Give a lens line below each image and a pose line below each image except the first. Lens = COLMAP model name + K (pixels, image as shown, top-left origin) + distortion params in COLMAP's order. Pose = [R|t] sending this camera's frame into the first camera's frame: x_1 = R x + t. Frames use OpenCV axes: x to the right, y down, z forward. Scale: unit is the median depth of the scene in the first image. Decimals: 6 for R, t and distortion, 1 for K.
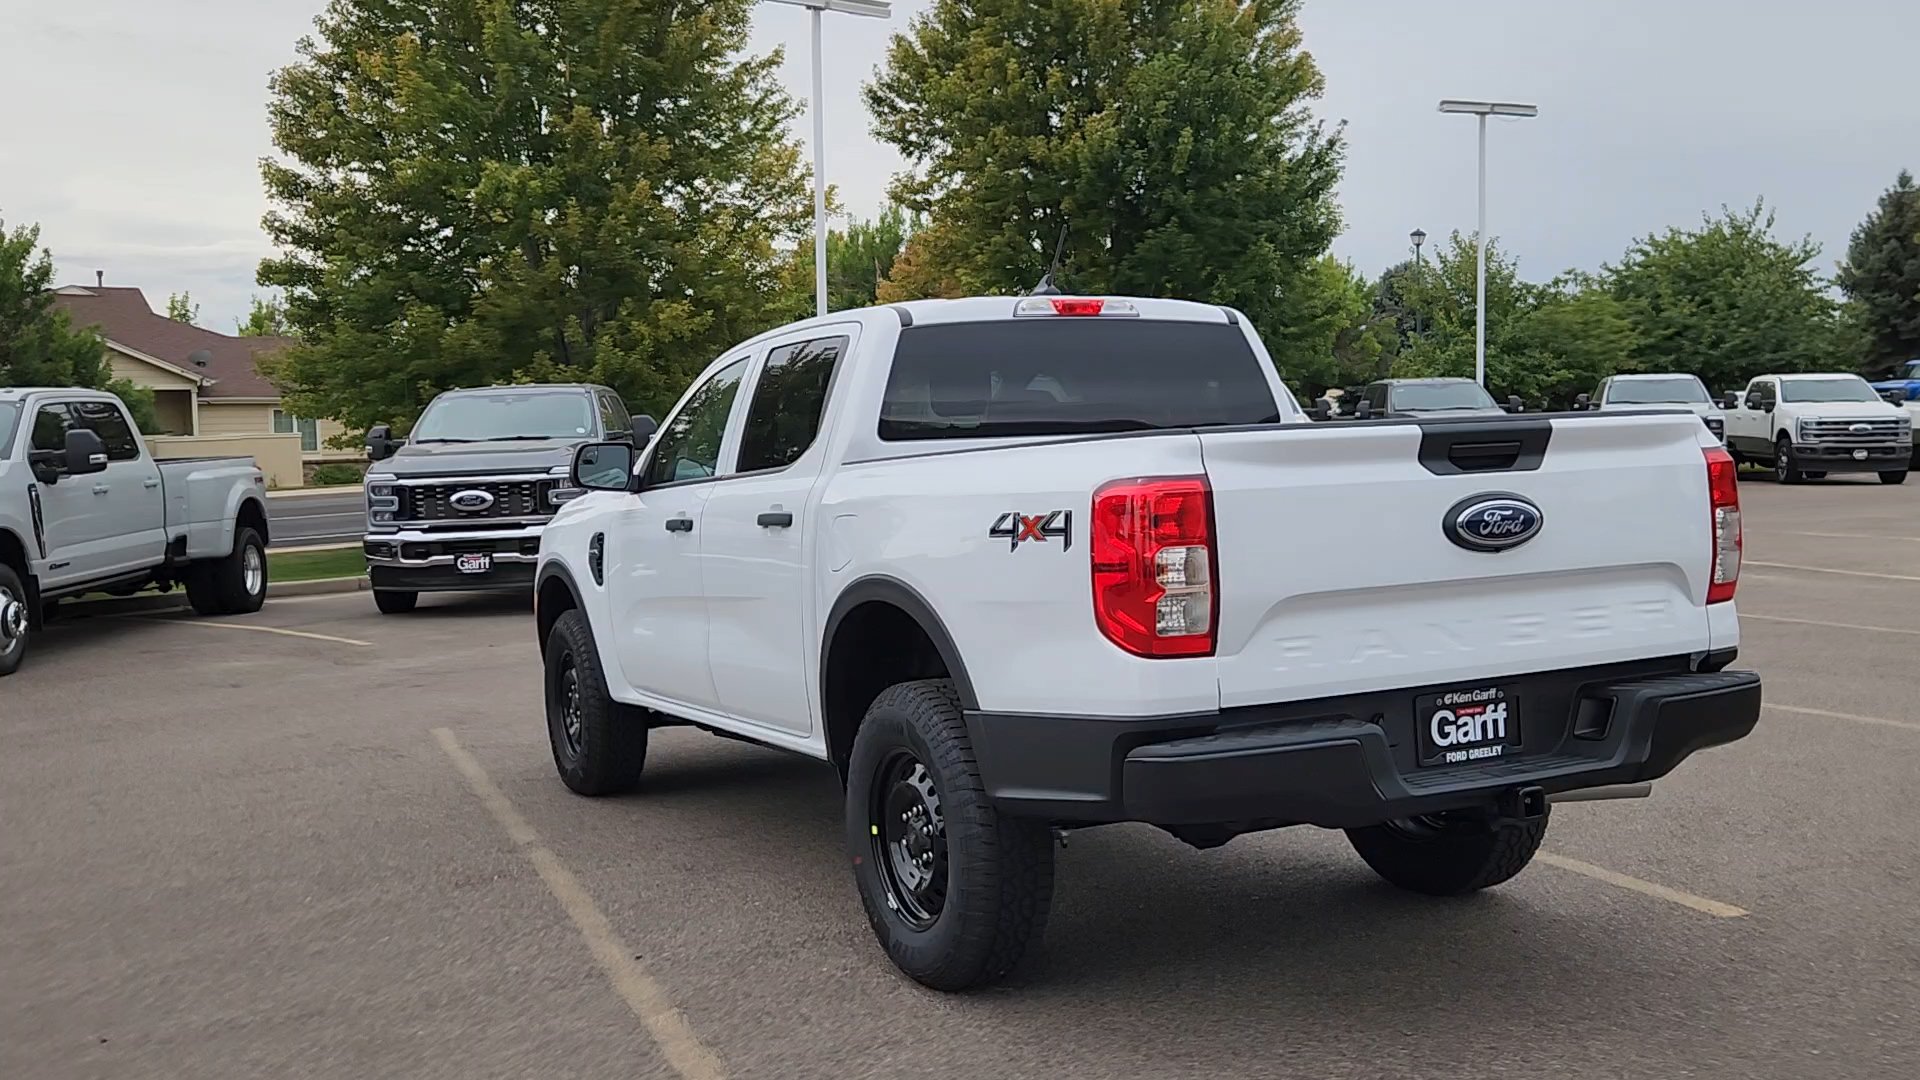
lens RADIAL K [[1817.1, 0, 943.5], [0, 1817.1, 564.9], [0, 0, 1]] dist [0.033961, -0.021588]
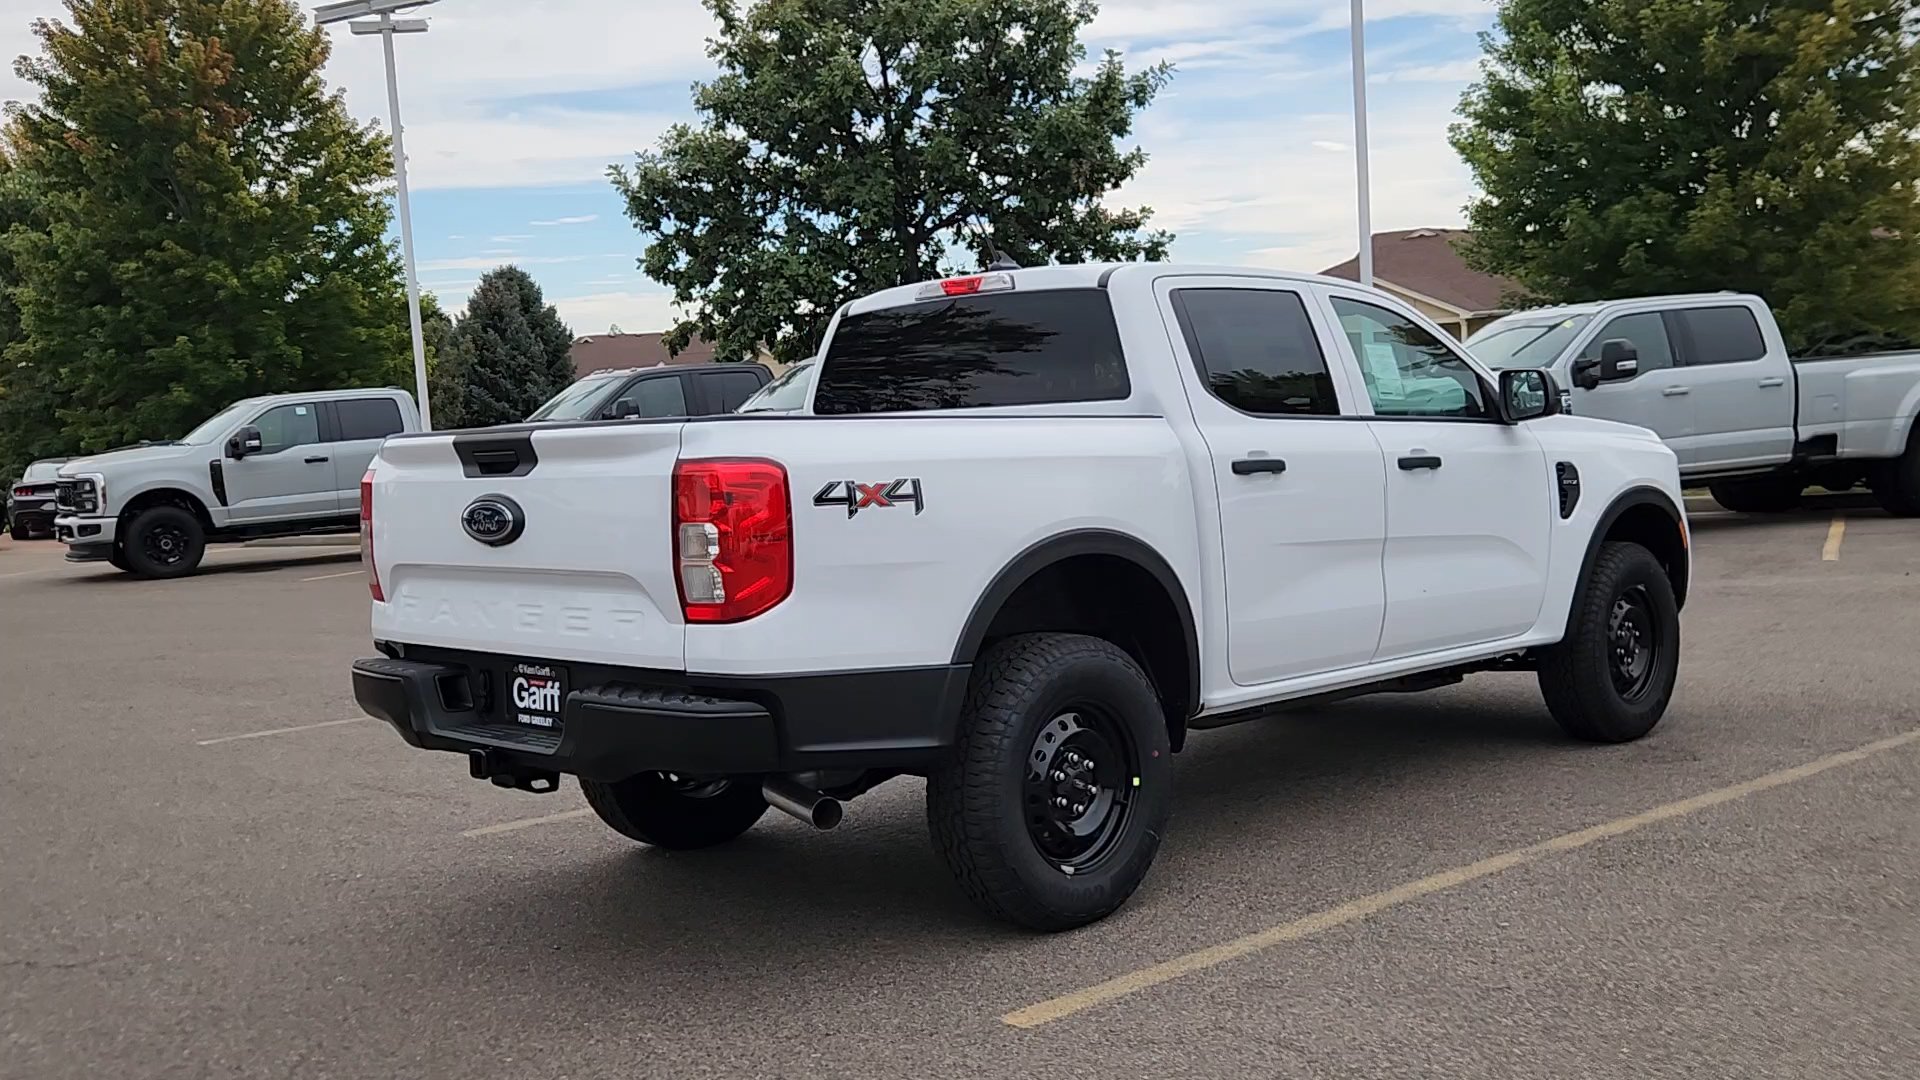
lens RADIAL K [[1817.1, 0, 943.5], [0, 1817.1, 564.9], [0, 0, 1]] dist [0.033961, -0.021588]
pose [[0.313636, 0.099275, -0.944339, 0.457062], [-0.025351, 0.995041, 0.096186, -0.034973], [0.949205, -0.006228, 0.314597, 0.279429]]
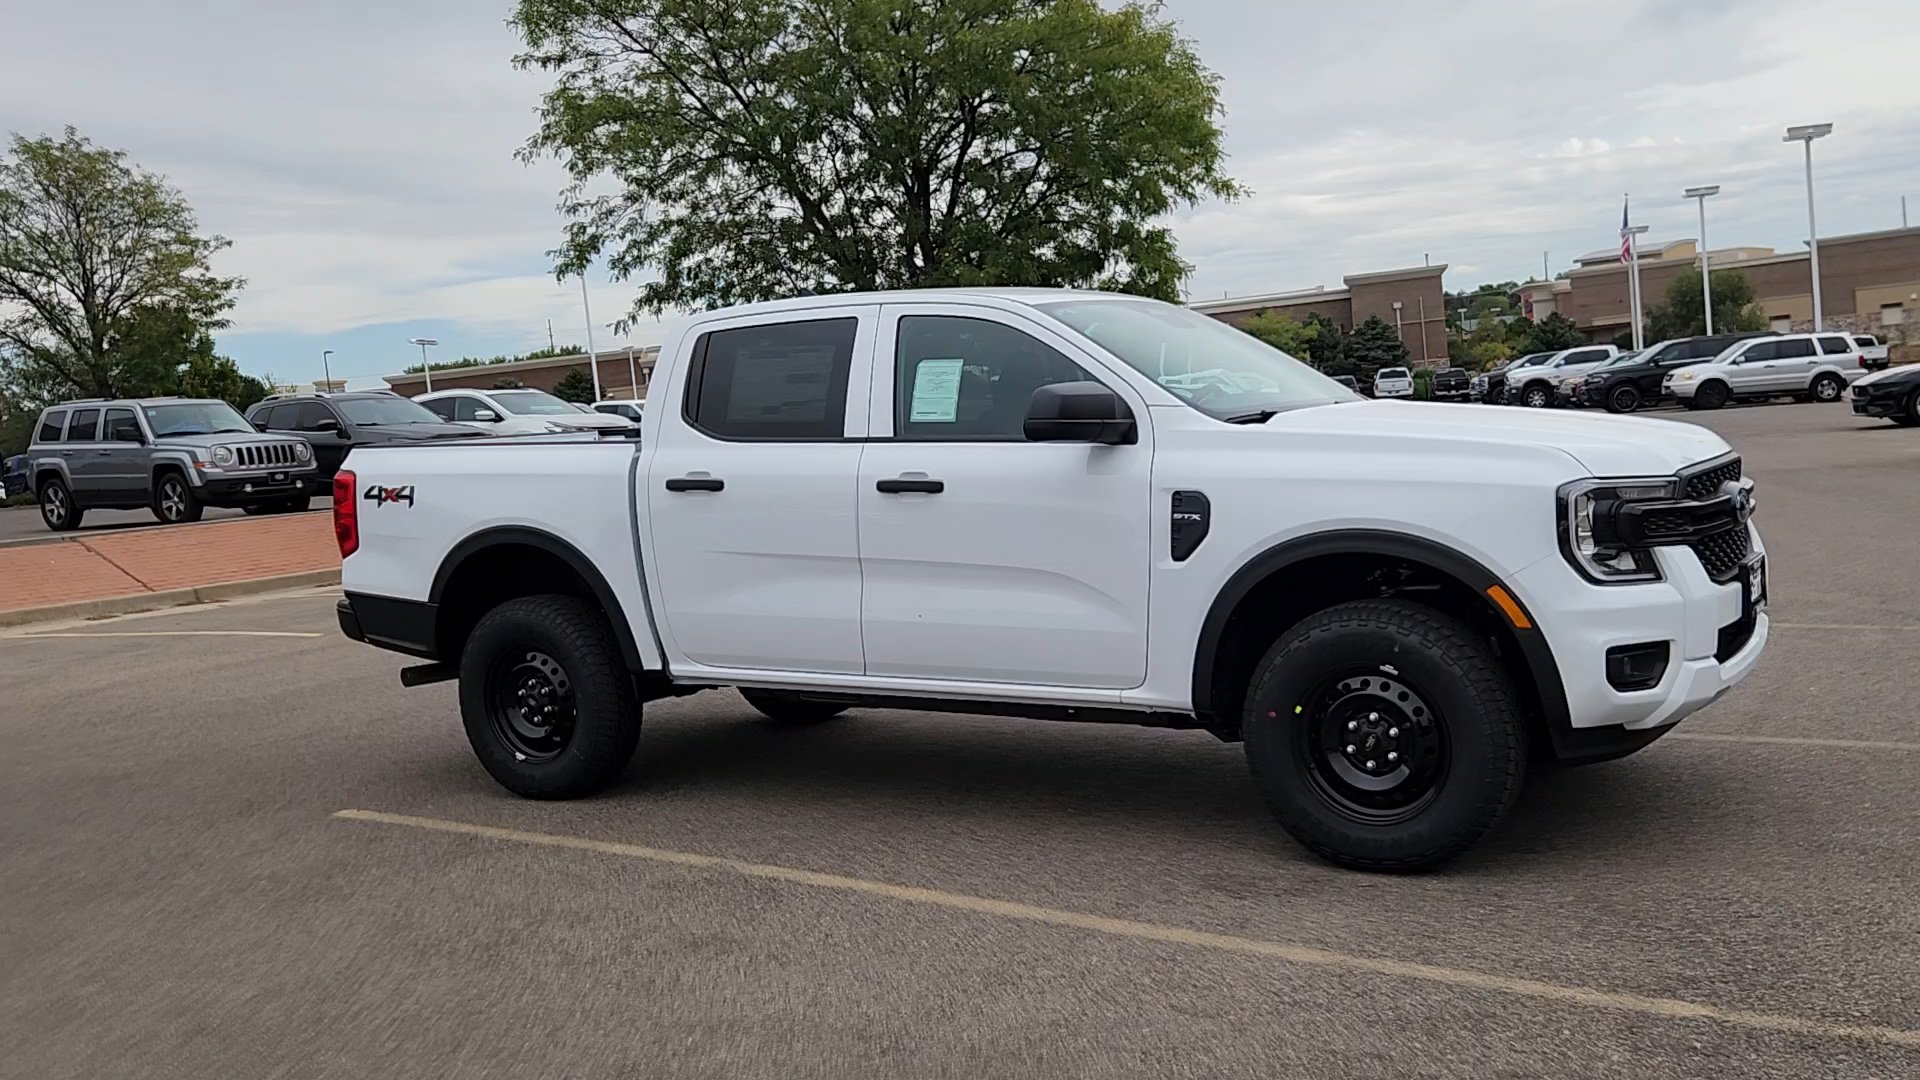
lens RADIAL K [[1817.1, 0, 943.5], [0, 1817.1, 564.9], [0, 0, 1]] dist [0.033961, -0.021588]
pose [[-0.847070, 0.143229, -0.511817, 0.283920], [0.067662, 0.984229, 0.163448, -0.073987], [0.527156, 0.103822, -0.843402, 0.933157]]
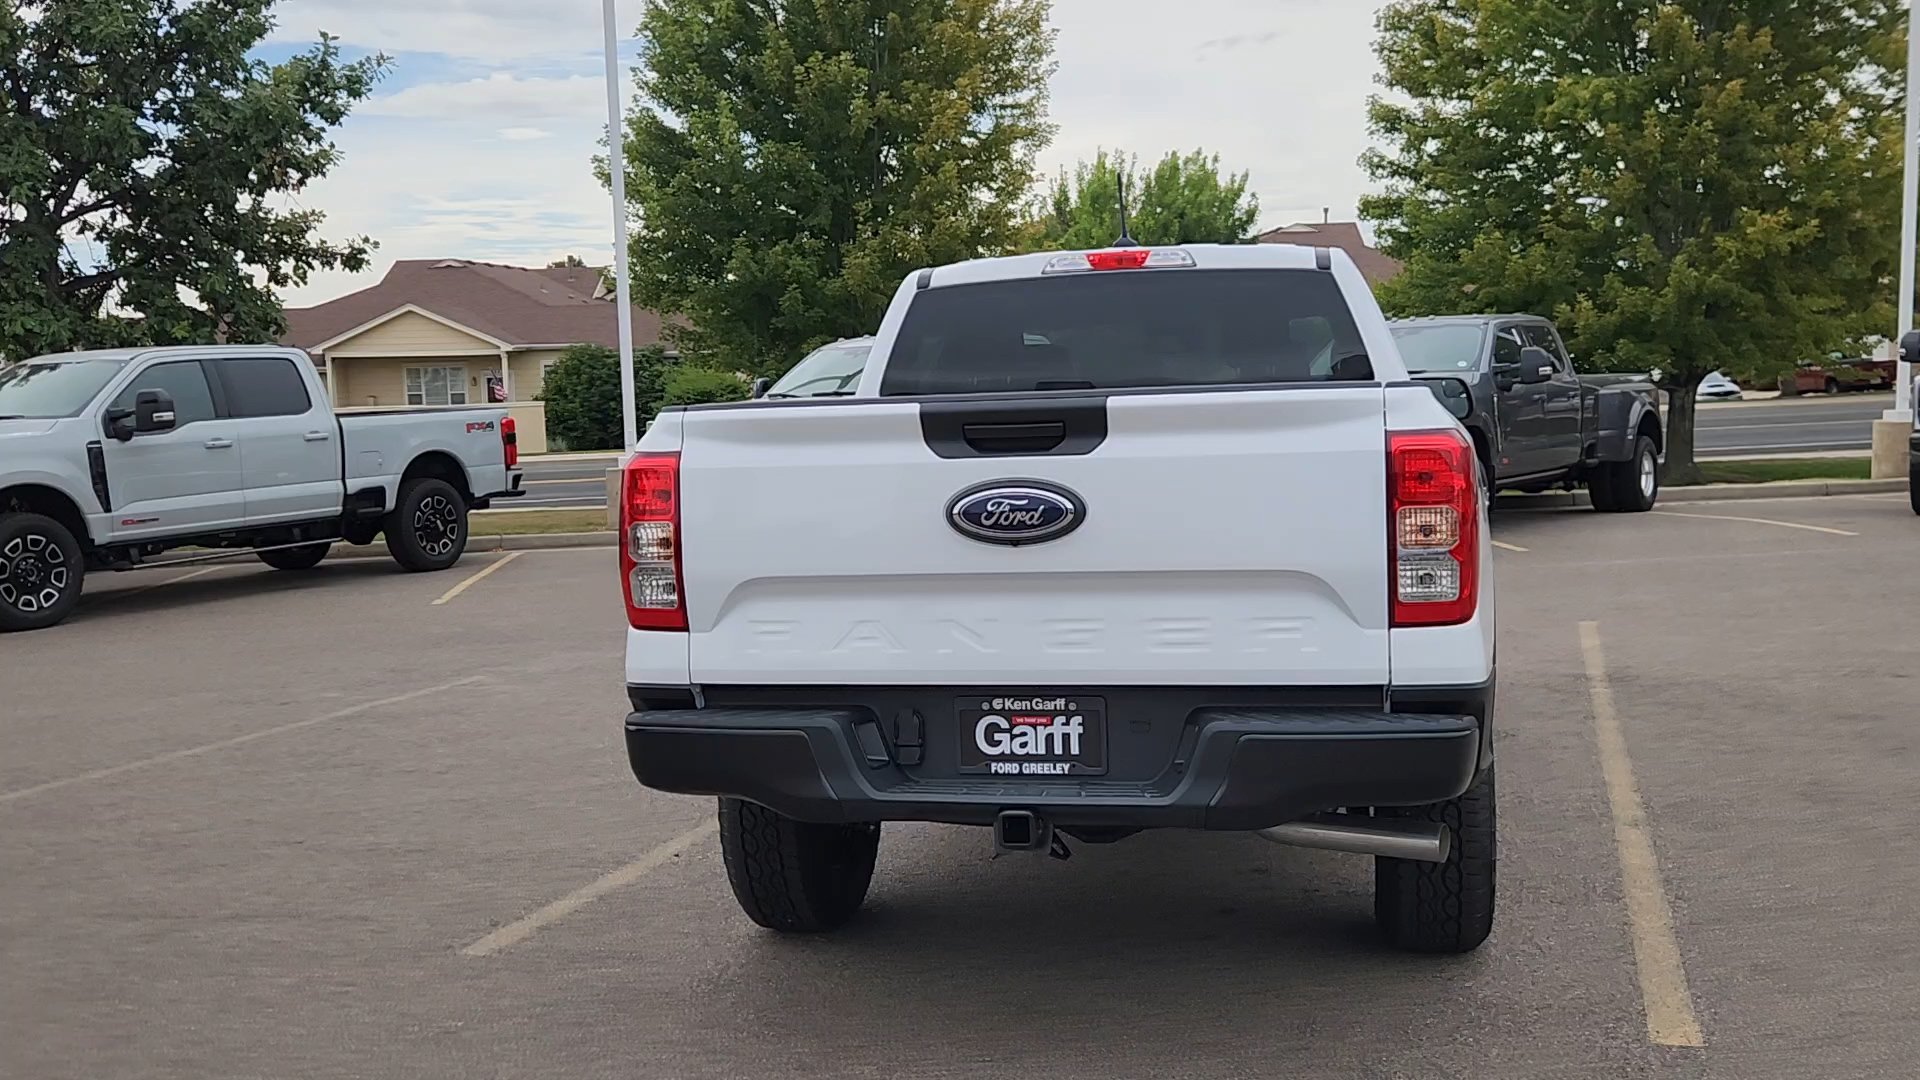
lens RADIAL K [[1817.1, 0, 943.5], [0, 1817.1, 564.9], [0, 0, 1]] dist [0.033961, -0.021588]
pose [[0.776199, 0.067511, -0.626863, 0.257255], [-0.040556, 0.997538, 0.057214, -0.014556], [0.629182, -0.018987, 0.777026, 0.087736]]
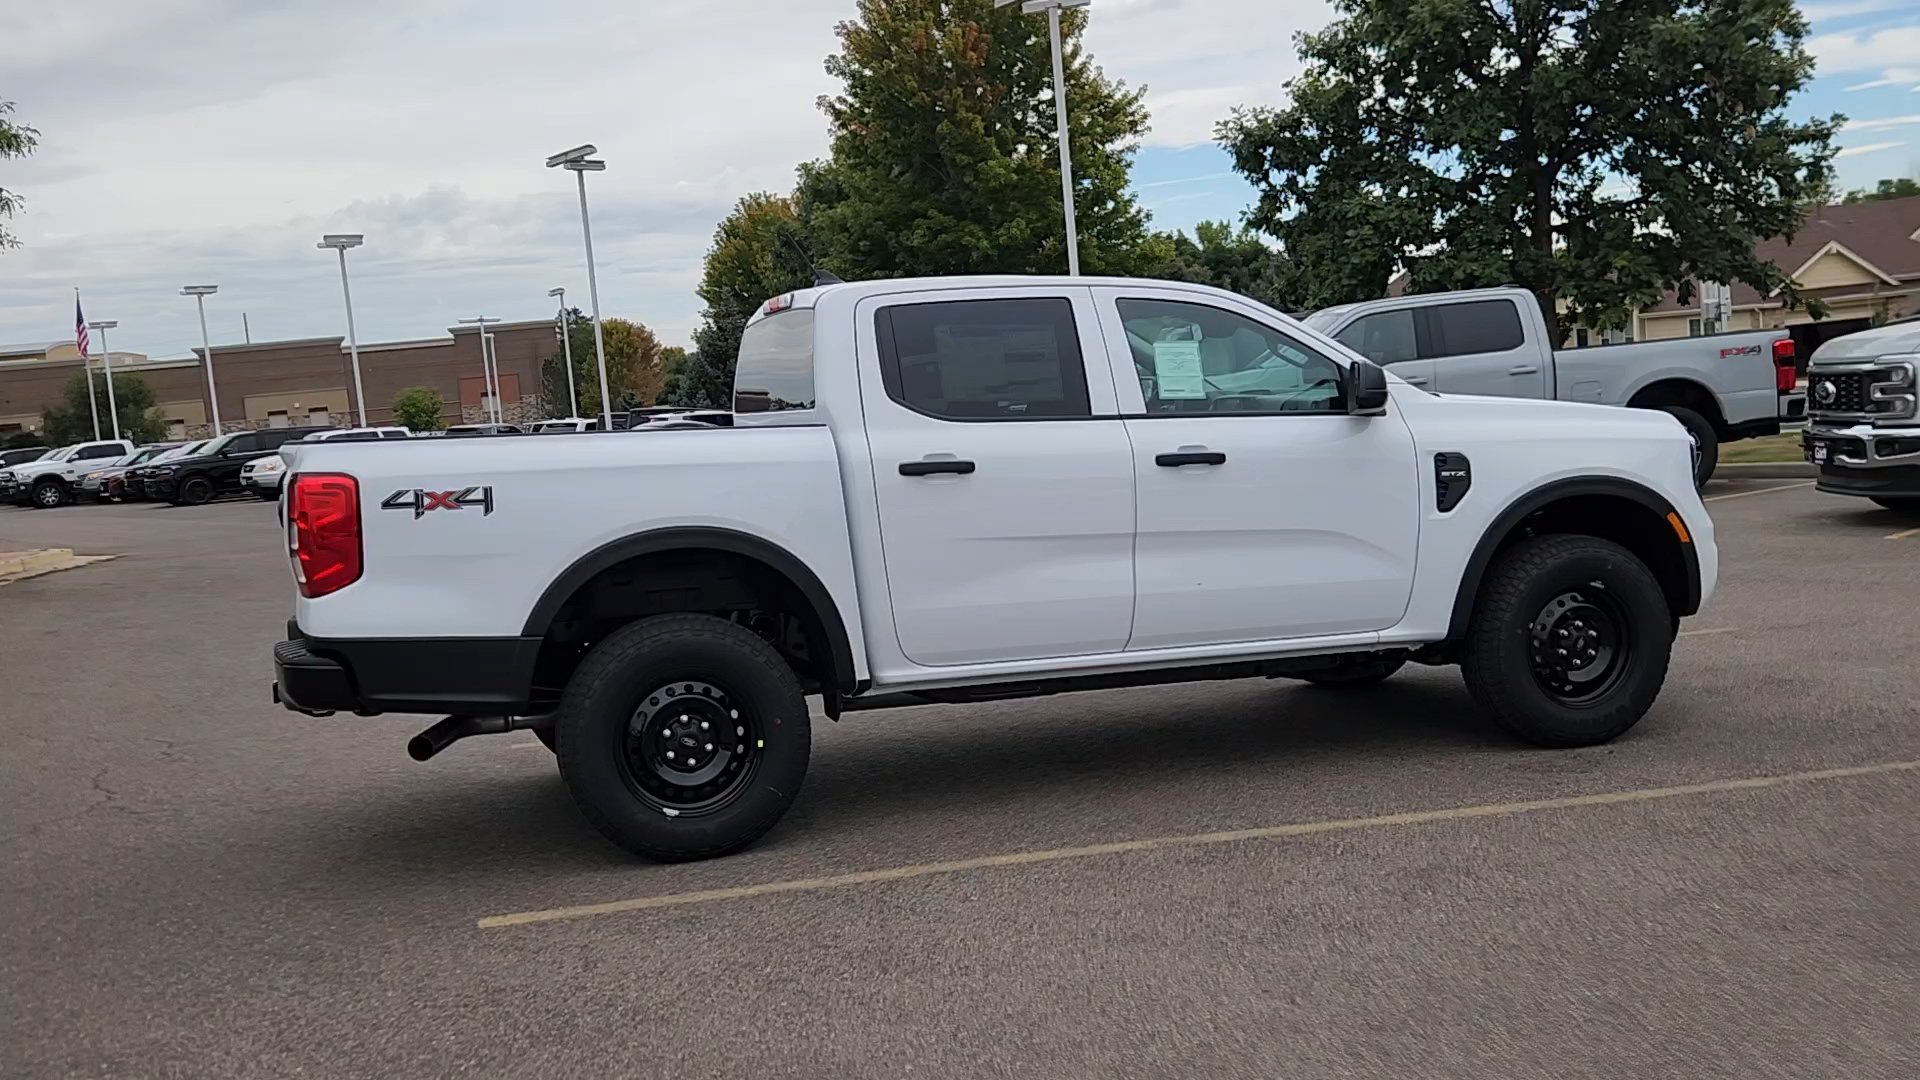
lens RADIAL K [[1817.1, 0, 943.5], [0, 1817.1, 564.9], [0, 0, 1]] dist [0.033961, -0.021588]
pose [[-0.157301, 0.138042, -0.977855, 0.533469], [0.006048, 0.990298, 0.138826, -0.058312], [0.987532, 0.015923, -0.156610, 0.551847]]
